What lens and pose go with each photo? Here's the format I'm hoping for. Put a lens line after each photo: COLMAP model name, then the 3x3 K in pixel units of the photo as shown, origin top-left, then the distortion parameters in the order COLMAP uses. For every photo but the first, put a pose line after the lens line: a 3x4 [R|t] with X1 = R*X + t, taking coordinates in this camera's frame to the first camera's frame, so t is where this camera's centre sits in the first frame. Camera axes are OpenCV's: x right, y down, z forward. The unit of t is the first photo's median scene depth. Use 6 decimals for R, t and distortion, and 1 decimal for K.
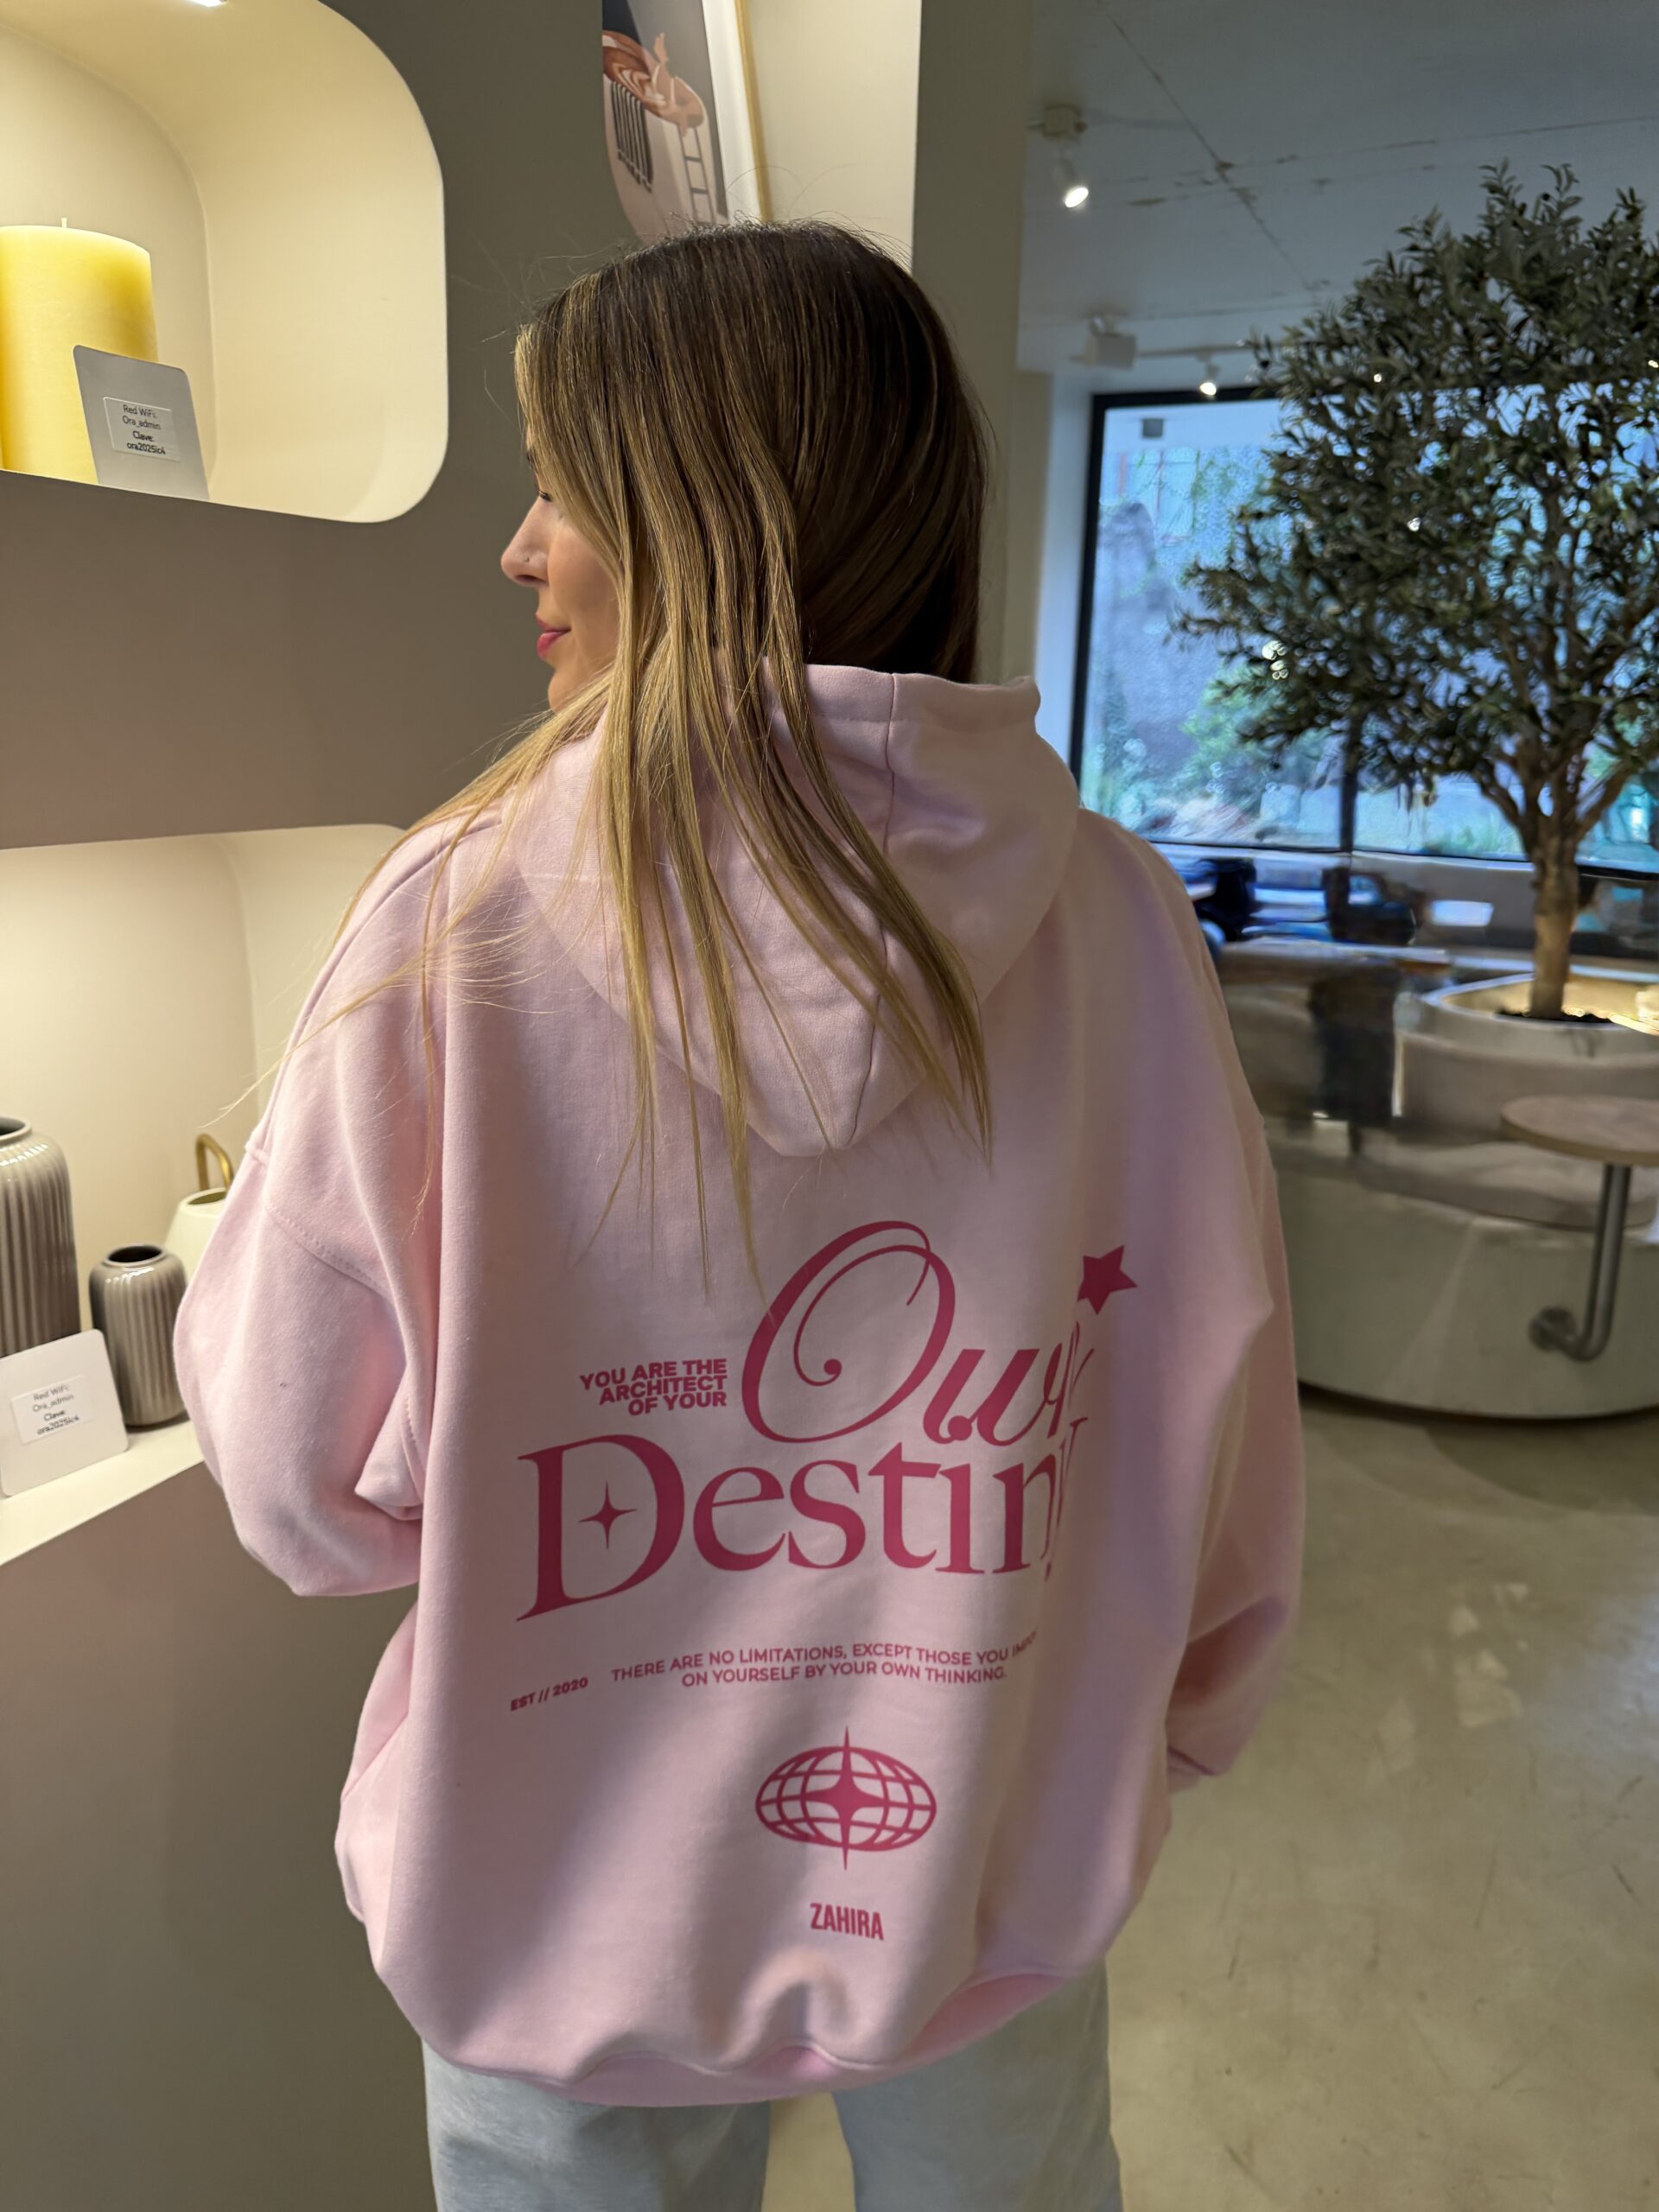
lens RADIAL K [[1613.8, 0, 824.3], [0, 1613.8, 1068.7], [0, 0, 1]] dist [0.003764, 0.001394]
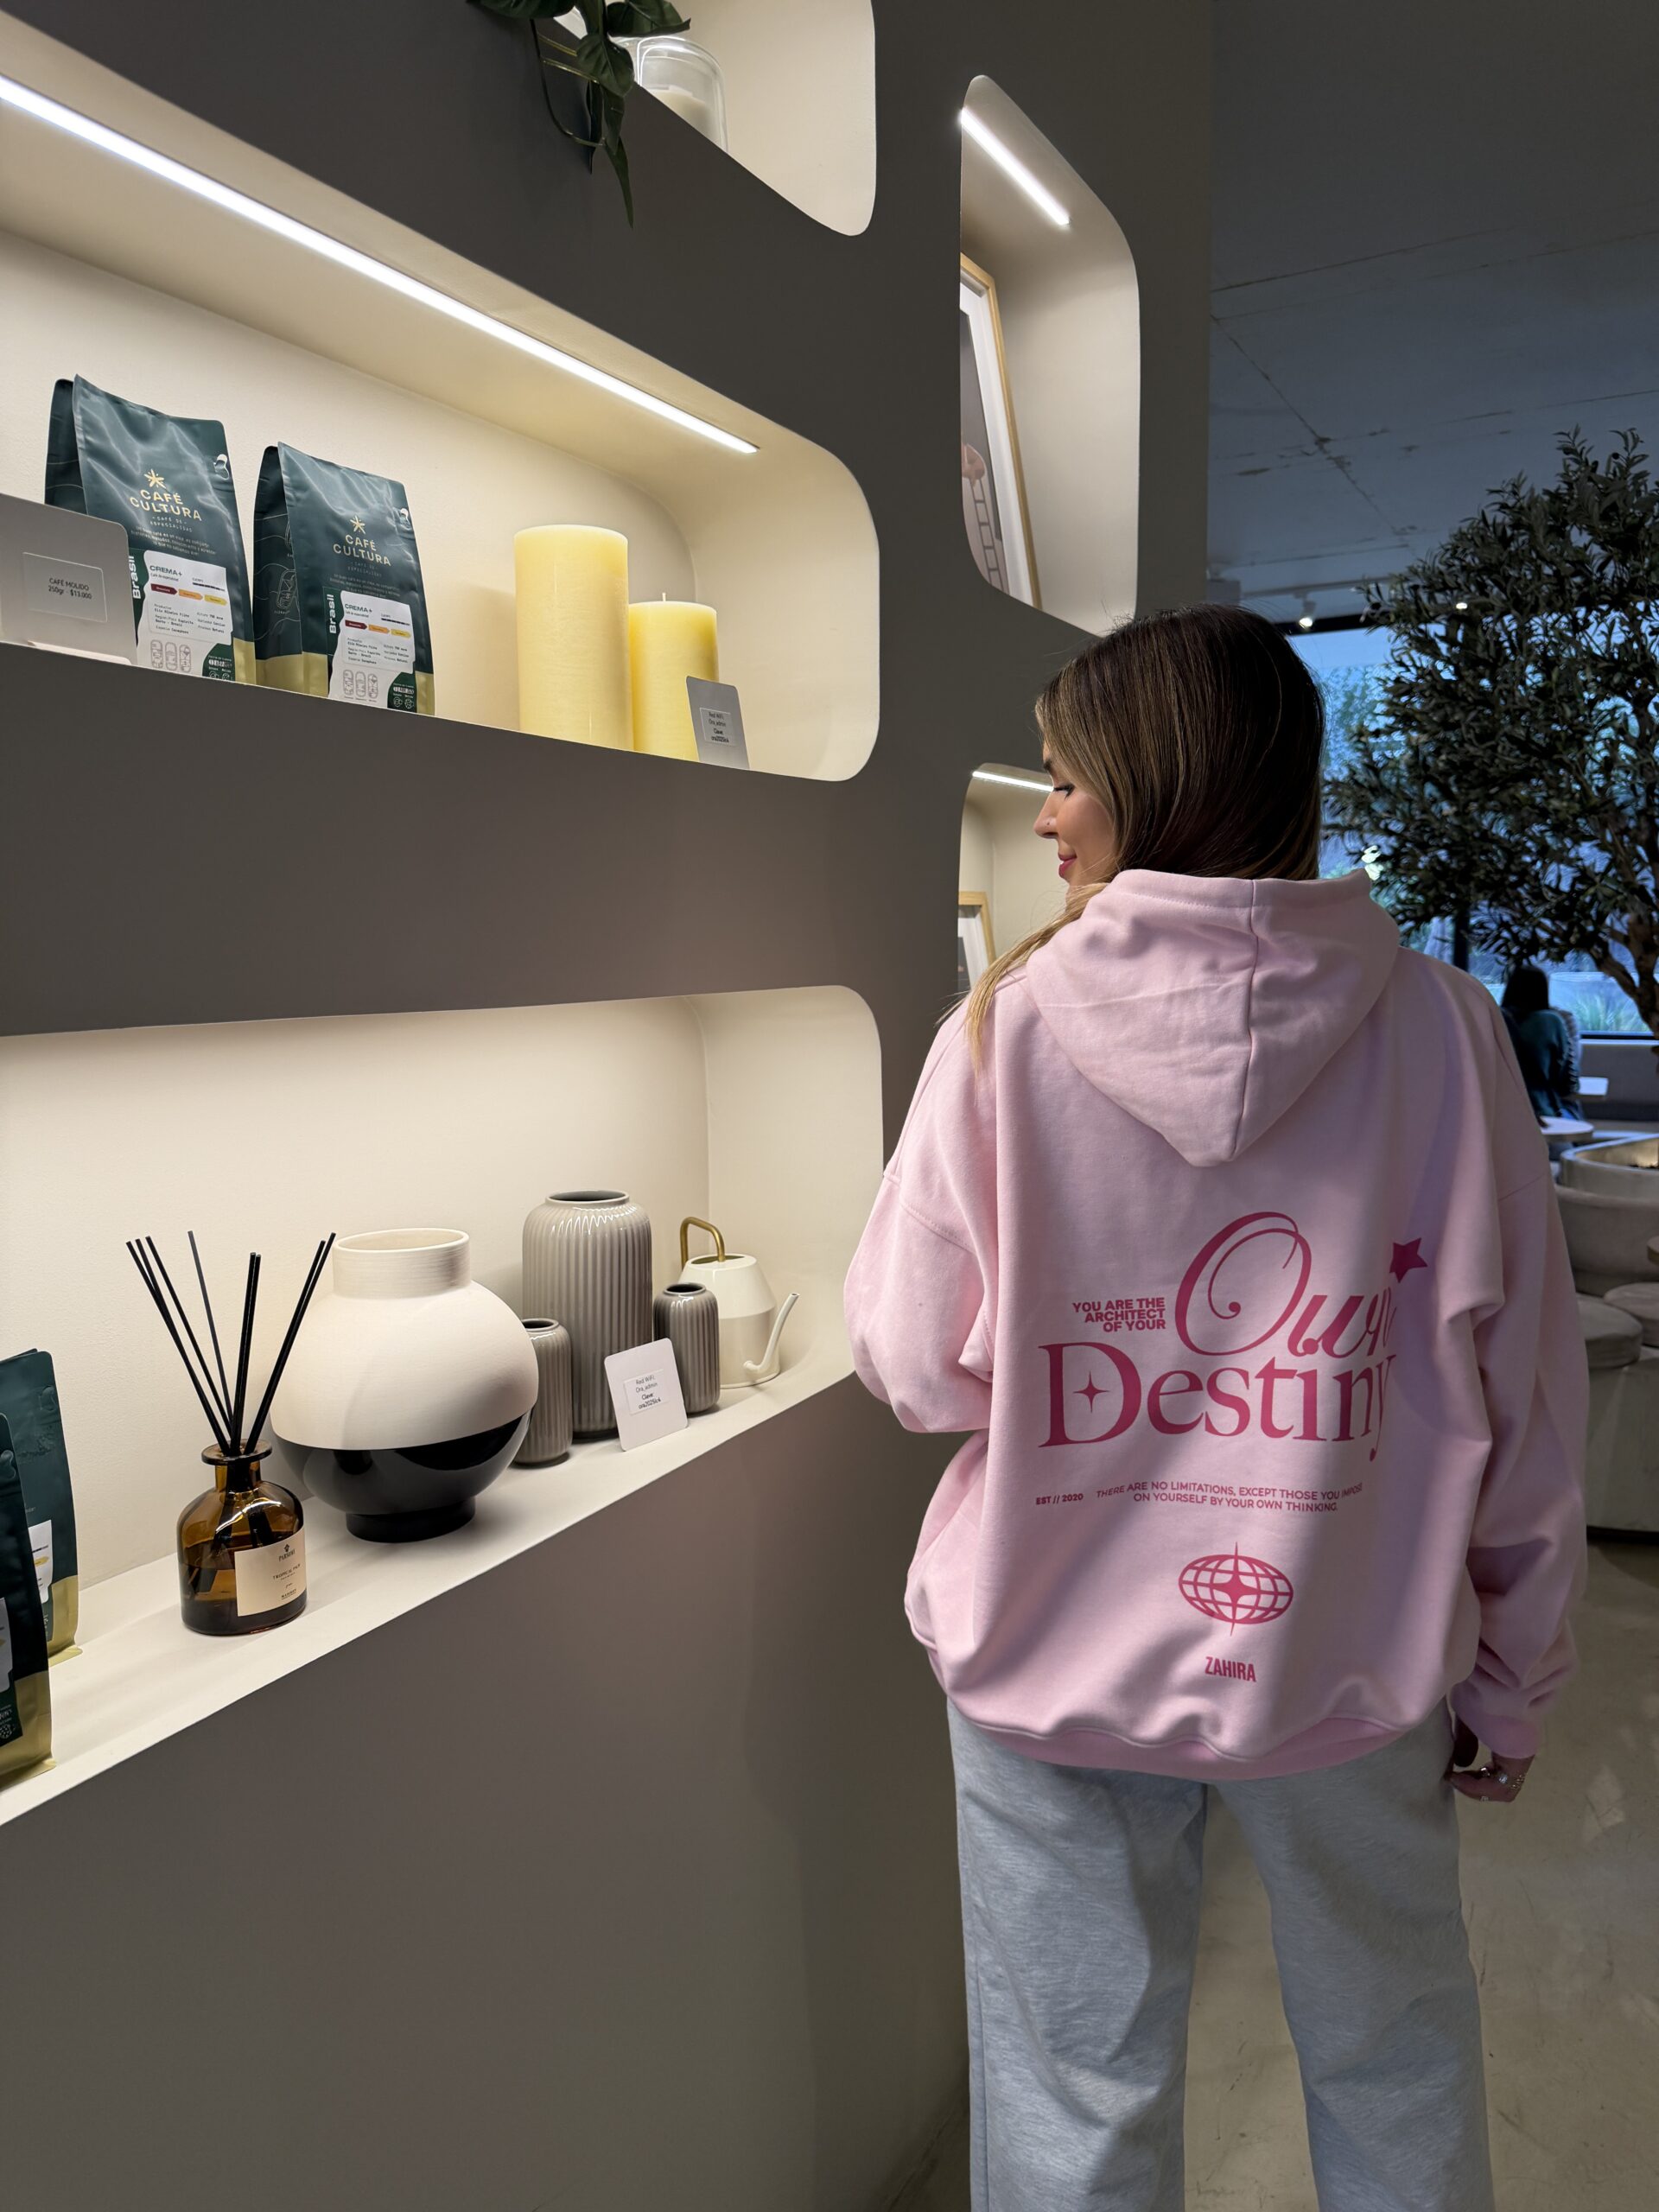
lens RADIAL K [[1587.9, 0, 830.2], [0, 1587.9, 1118.0], [0, 0, 1]] dist [-0.004236, -0.000841]
pose [[0.997690, -0.032332, -0.059737, -0.059639], [0.026066, 0.994355, -0.102852, 0.031687], [0.062725, 0.101057, 0.992901, -0.108282]]
